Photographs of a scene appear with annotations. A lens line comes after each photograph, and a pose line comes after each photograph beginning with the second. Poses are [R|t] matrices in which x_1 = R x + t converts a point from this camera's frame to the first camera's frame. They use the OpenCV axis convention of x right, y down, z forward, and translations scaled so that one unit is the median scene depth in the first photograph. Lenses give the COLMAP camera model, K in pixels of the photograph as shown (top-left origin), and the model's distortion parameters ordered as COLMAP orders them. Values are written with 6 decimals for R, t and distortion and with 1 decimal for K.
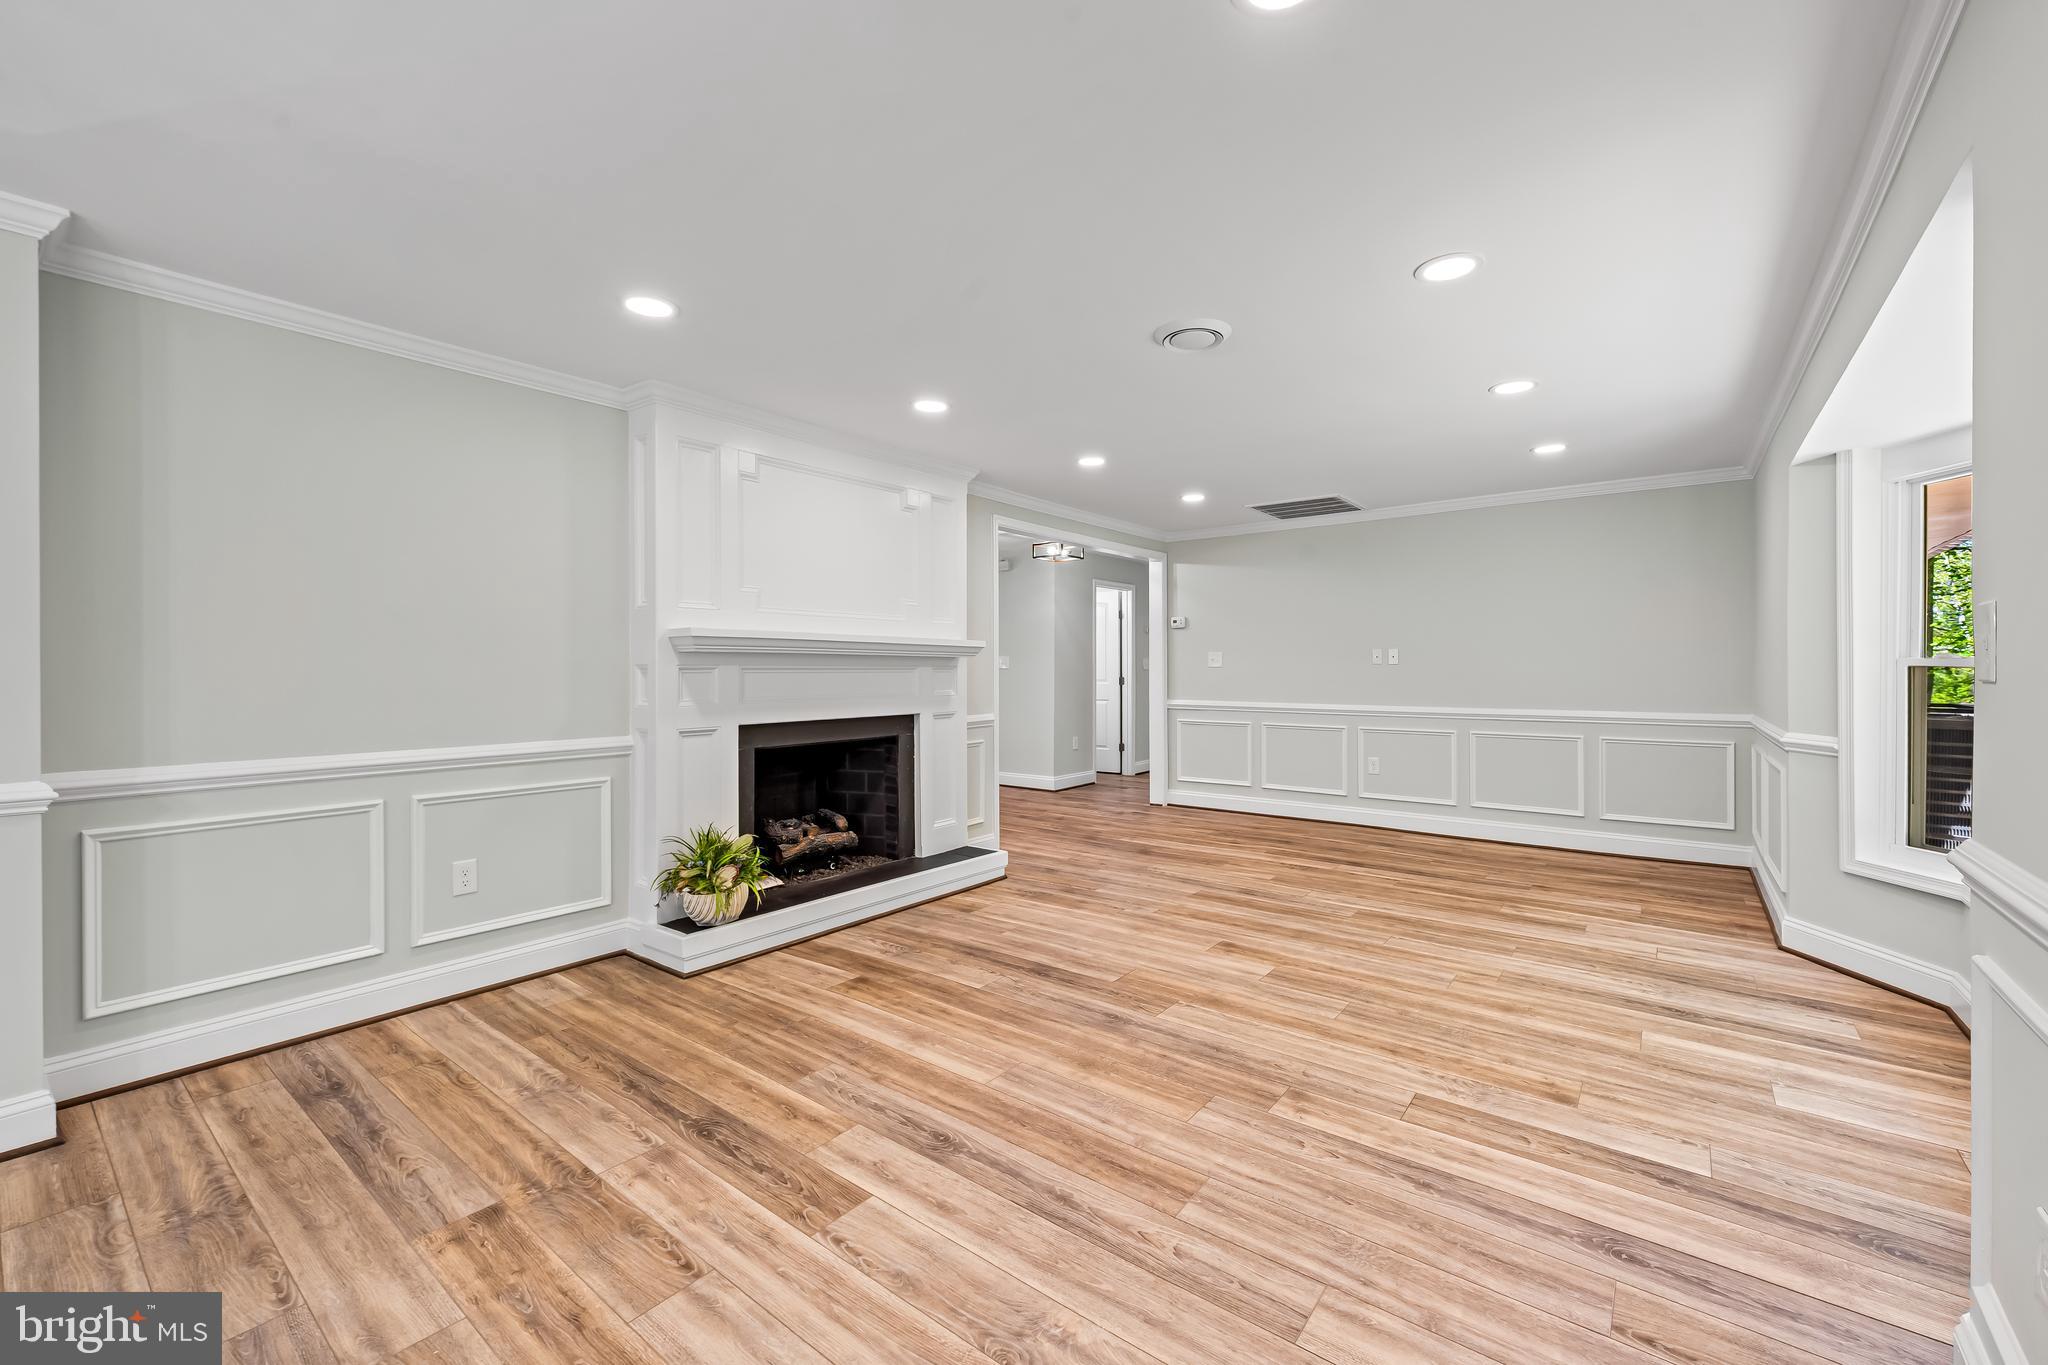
lens RADIAL K [[832.4, 0, 1014.1], [0, 832.4, 669.6], [0, 0, 1]] dist [-0.009206, 0.001933]
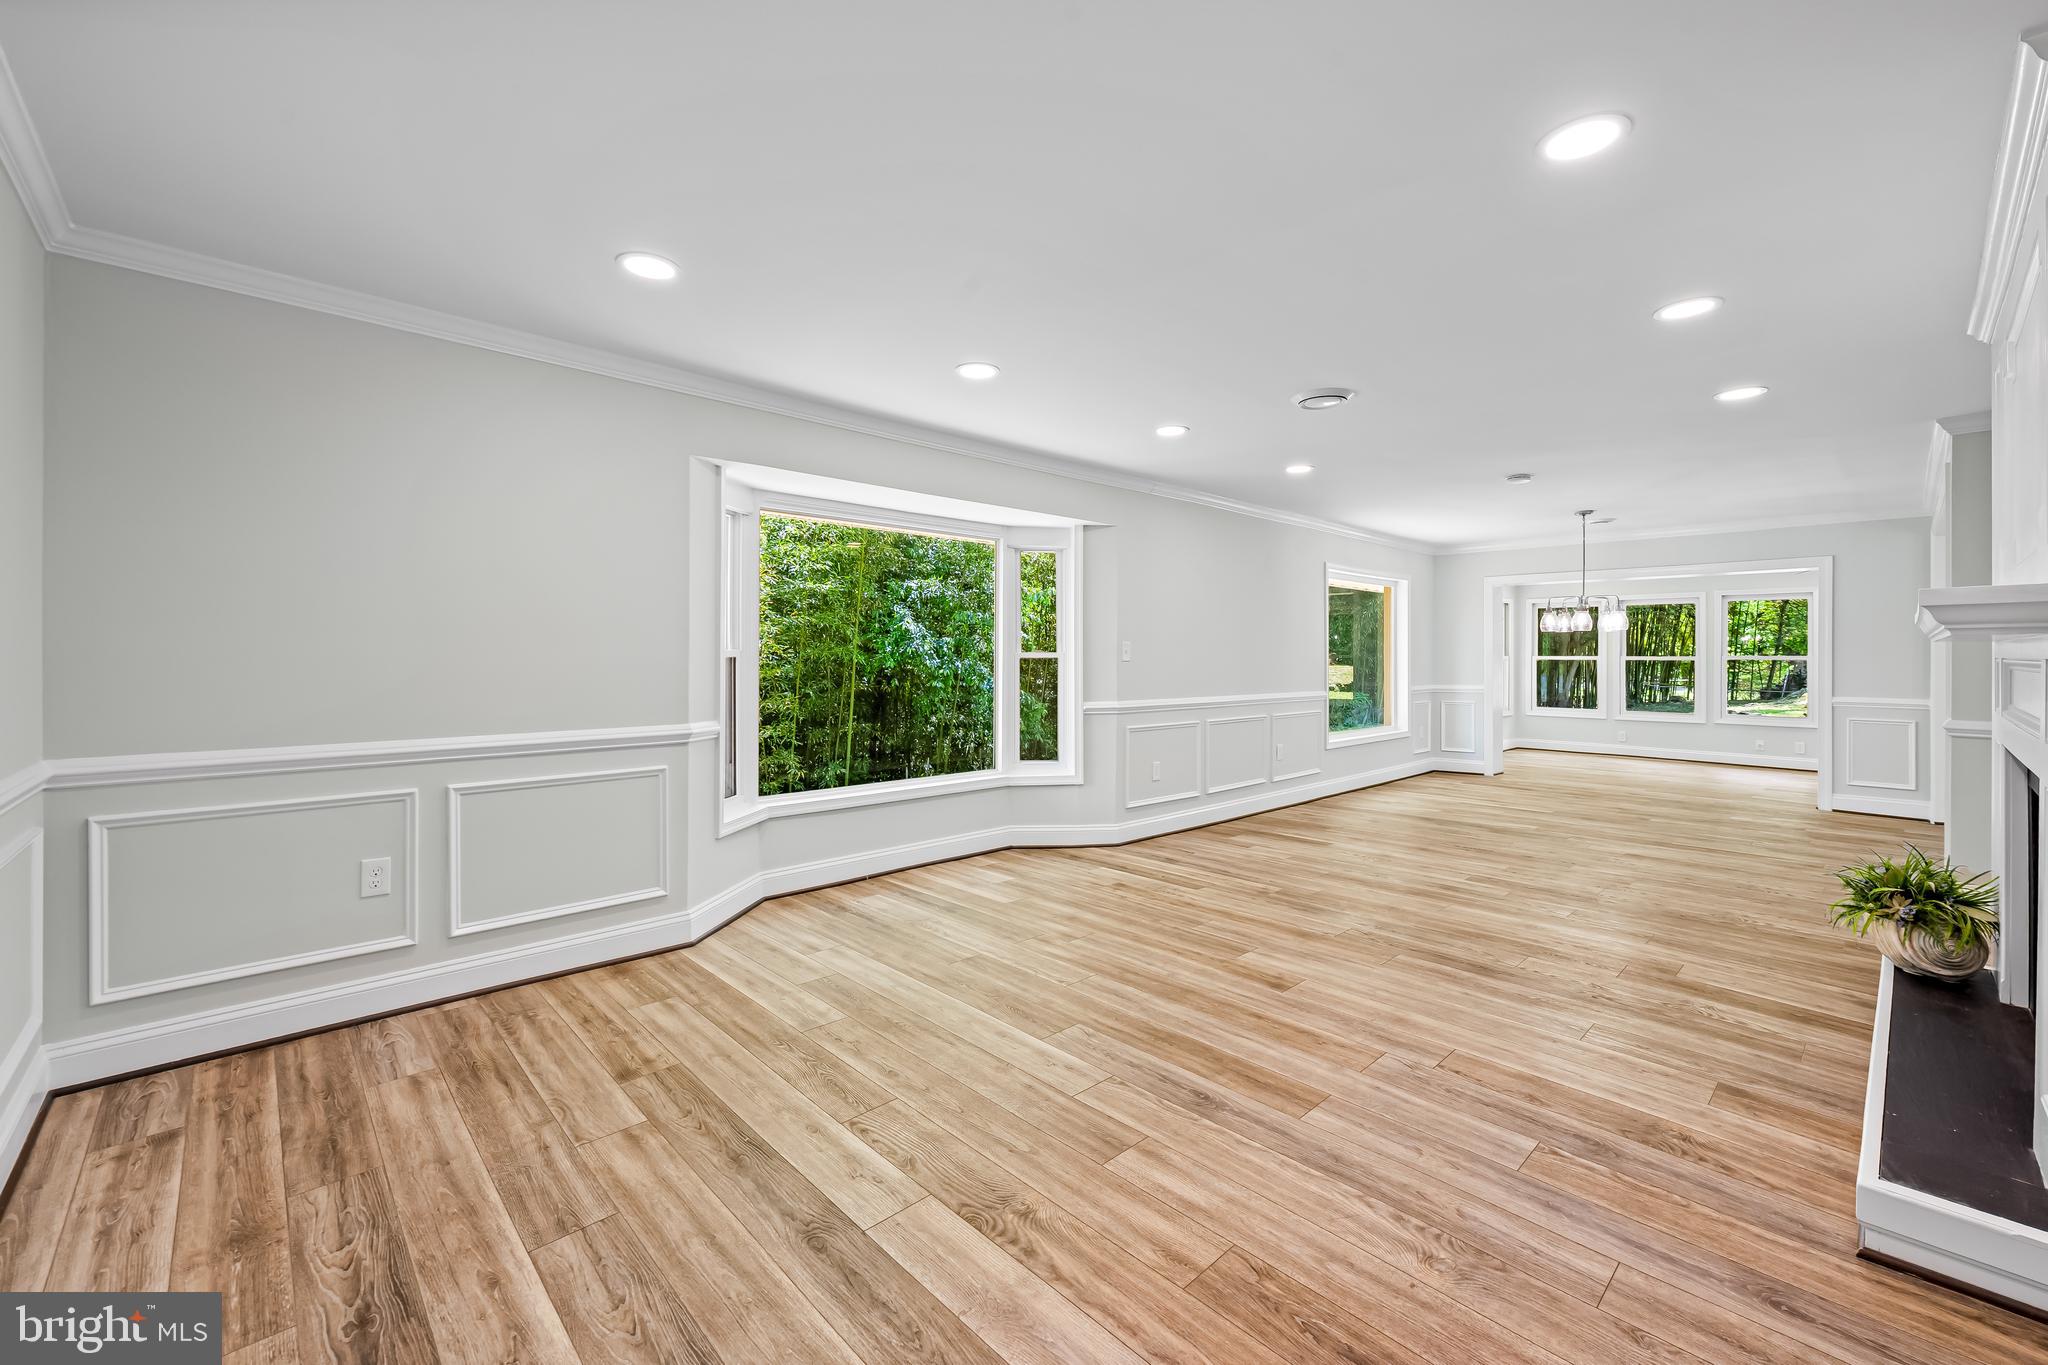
lens RADIAL K [[832.4, 0, 1028.4], [0, 832.4, 653.2], [0, 0, 1]] dist [-0.009206, 0.001933]
pose [[-0.990580, -0.001977, 0.136921, 0.423862], [-0.001419, 0.999990, 0.004170, -0.011415], [-0.136928, 0.003937, -0.990573, 2.014233]]
